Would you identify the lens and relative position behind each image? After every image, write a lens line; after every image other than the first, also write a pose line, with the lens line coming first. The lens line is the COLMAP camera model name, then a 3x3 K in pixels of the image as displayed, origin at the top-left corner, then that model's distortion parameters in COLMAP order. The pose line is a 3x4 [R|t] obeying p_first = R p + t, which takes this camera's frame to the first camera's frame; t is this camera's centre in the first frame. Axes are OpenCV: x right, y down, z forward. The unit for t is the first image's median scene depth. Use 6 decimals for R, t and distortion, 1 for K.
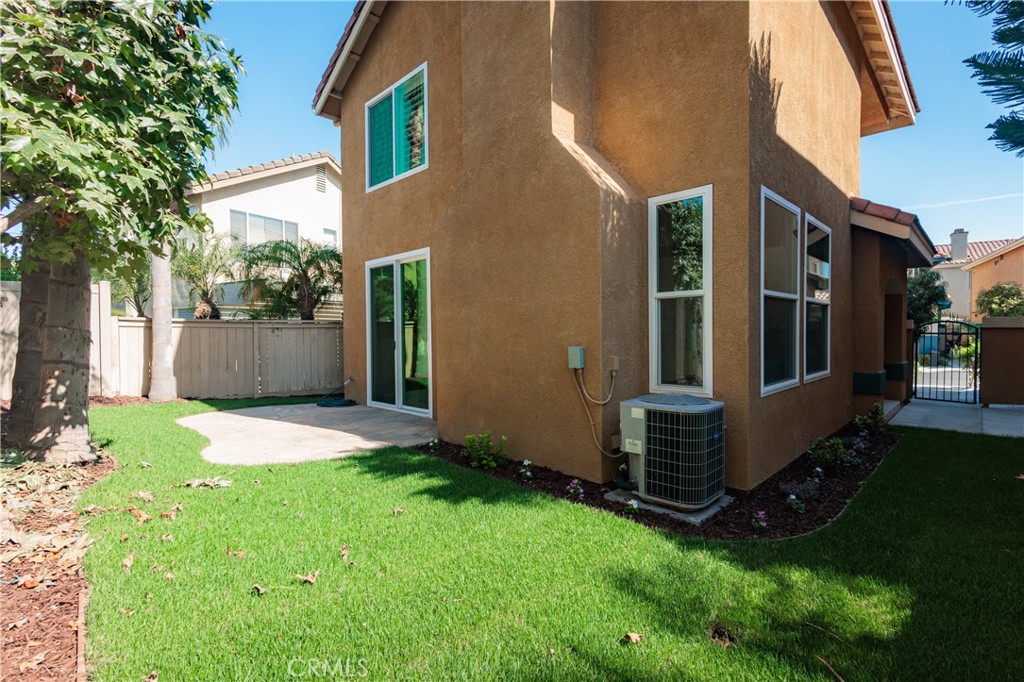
lens RADIAL K [[478.9, 0, 512.0], [0, 478.9, 341.0], [0, 0, 1]] dist [0.004204, 0.000328]
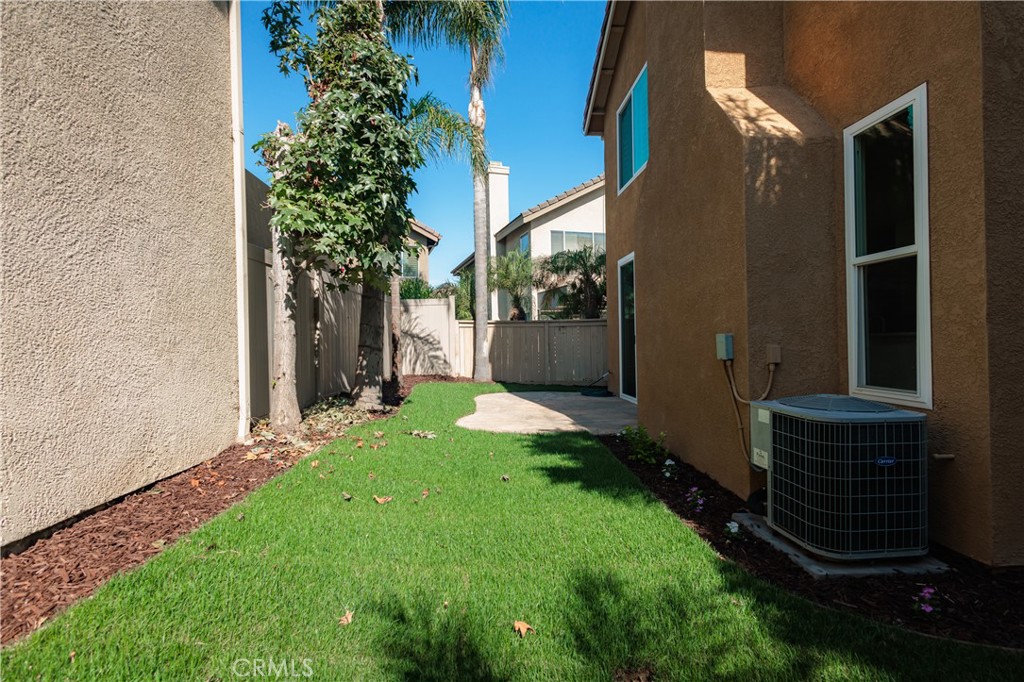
lens RADIAL K [[473.8, 0, 518.7], [0, 473.8, 339.7], [0, 0, 1]] dist [0.003023, -0.000673]
pose [[0.743222, -0.004696, -0.669028, 0.416665], [-0.000300, 0.999973, -0.007352, 0.028298], [0.669045, 0.005664, 0.743201, 0.140944]]
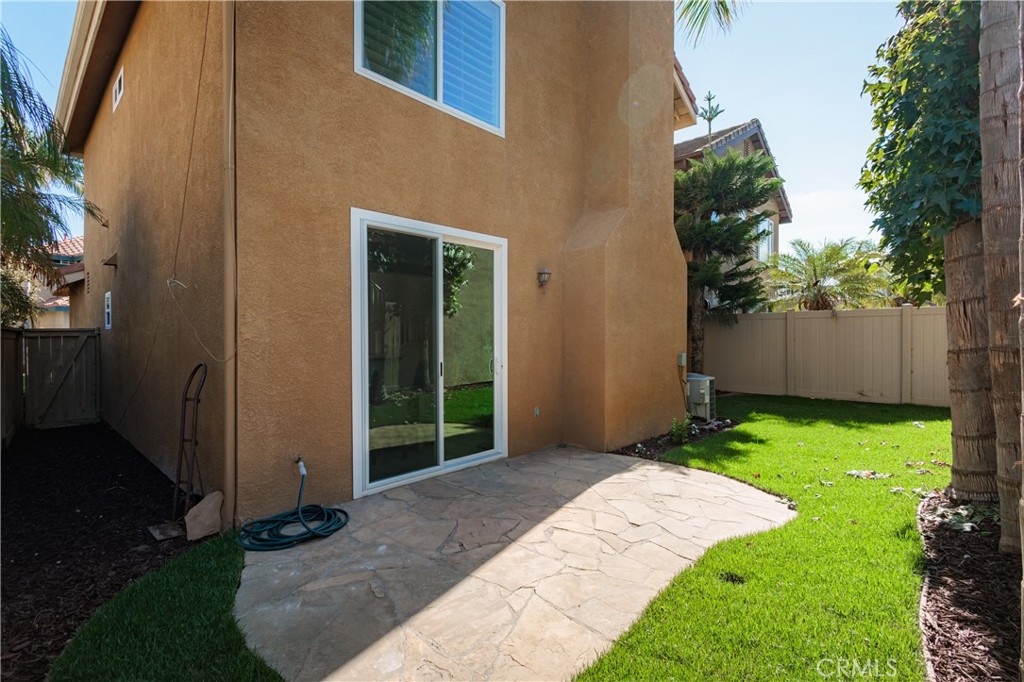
lens RADIAL K [[473.8, 0, 518.7], [0, 473.8, 339.7], [0, 0, 1]] dist [0.003023, -0.000673]
pose [[-0.033817, -0.003740, 0.999421, -1.514899], [0.019423, 0.999802, 0.004398, -0.053205], [-0.999239, 0.019560, -0.033738, 1.602552]]
